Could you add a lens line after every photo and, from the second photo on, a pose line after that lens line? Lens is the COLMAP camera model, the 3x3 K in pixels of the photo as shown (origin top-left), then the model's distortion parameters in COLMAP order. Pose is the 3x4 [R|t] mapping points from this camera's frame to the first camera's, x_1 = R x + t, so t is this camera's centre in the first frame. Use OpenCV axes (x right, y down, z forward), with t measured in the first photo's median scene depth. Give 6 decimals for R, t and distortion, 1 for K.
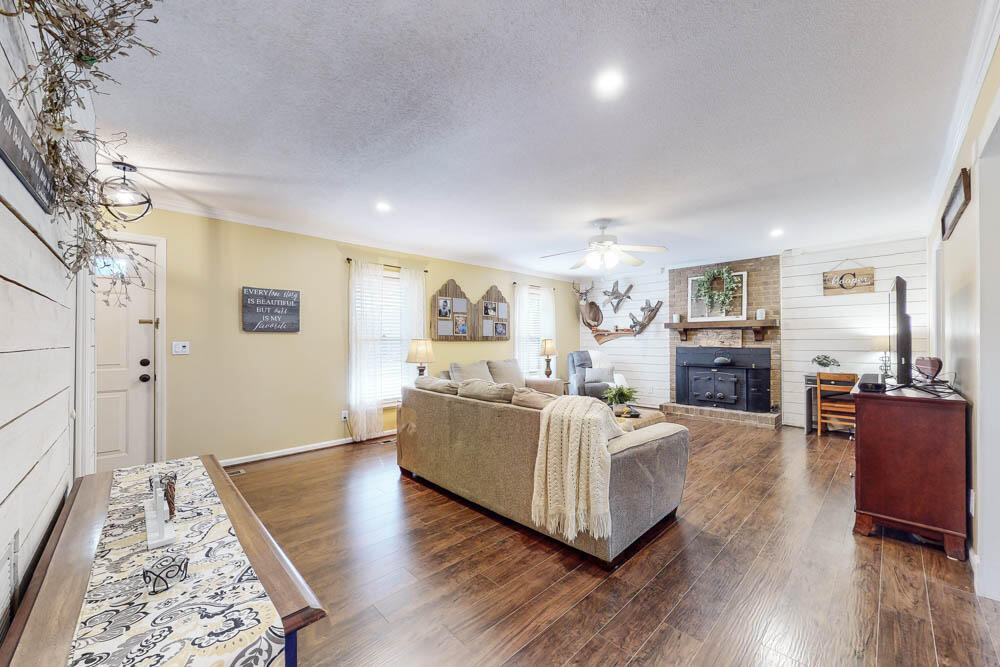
lens RADIAL K [[374.7, 0, 507.3], [0, 374.7, 336.4], [0, 0, 1]] dist [0.002222, 0.000058]
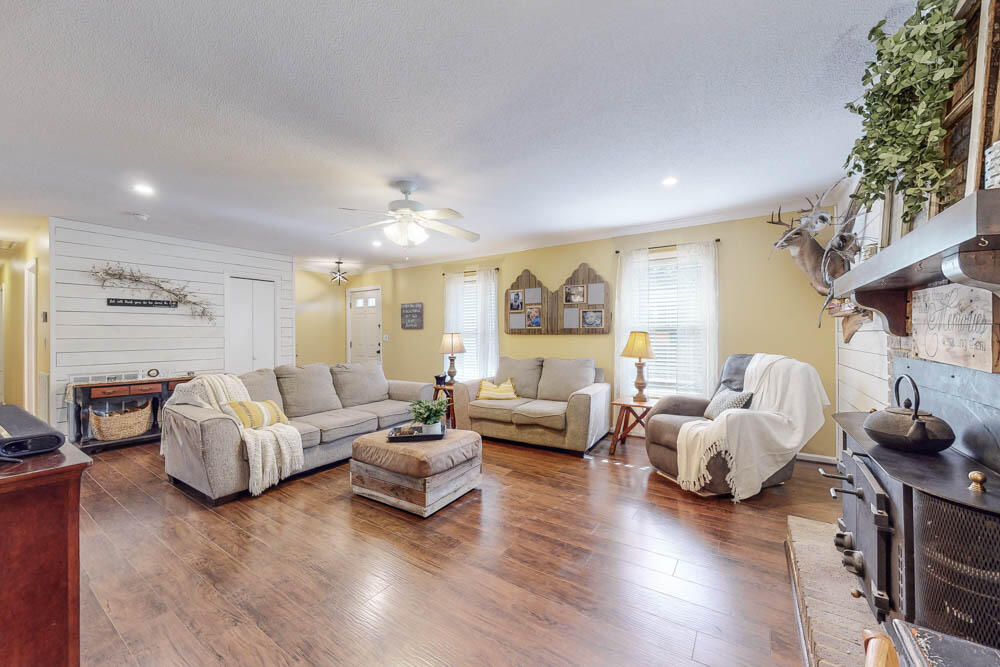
lens RADIAL K [[374.7, 0, 509.3], [0, 374.7, 334.9], [0, 0, 1]] dist [0.002222, 0.000058]
pose [[0.225156, 0.006094, -0.974304, 0.765317], [0.017786, 0.999788, 0.010363, 0.003080], [0.974160, -0.019662, 0.225000, 0.735229]]
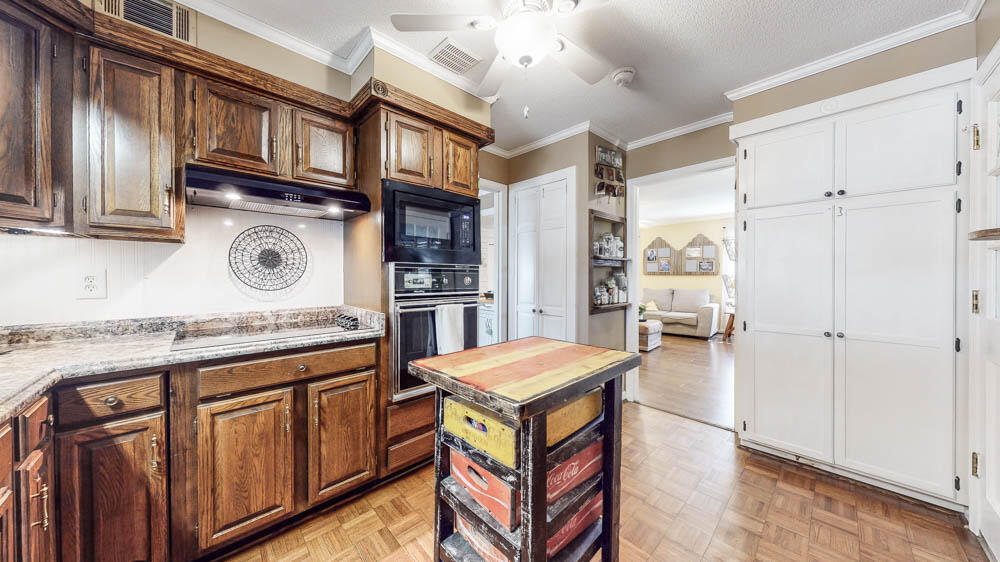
lens RADIAL K [[316.8, 0, 495.2], [0, 316.8, 276.6], [0, 0, 1]] dist [0.000388, 0.000004]
pose [[-0.015191, 0.006773, -0.999862, 1.221030], [0.012035, 0.999906, 0.006590, 0.000554], [0.999812, -0.011933, -0.015271, 0.310439]]
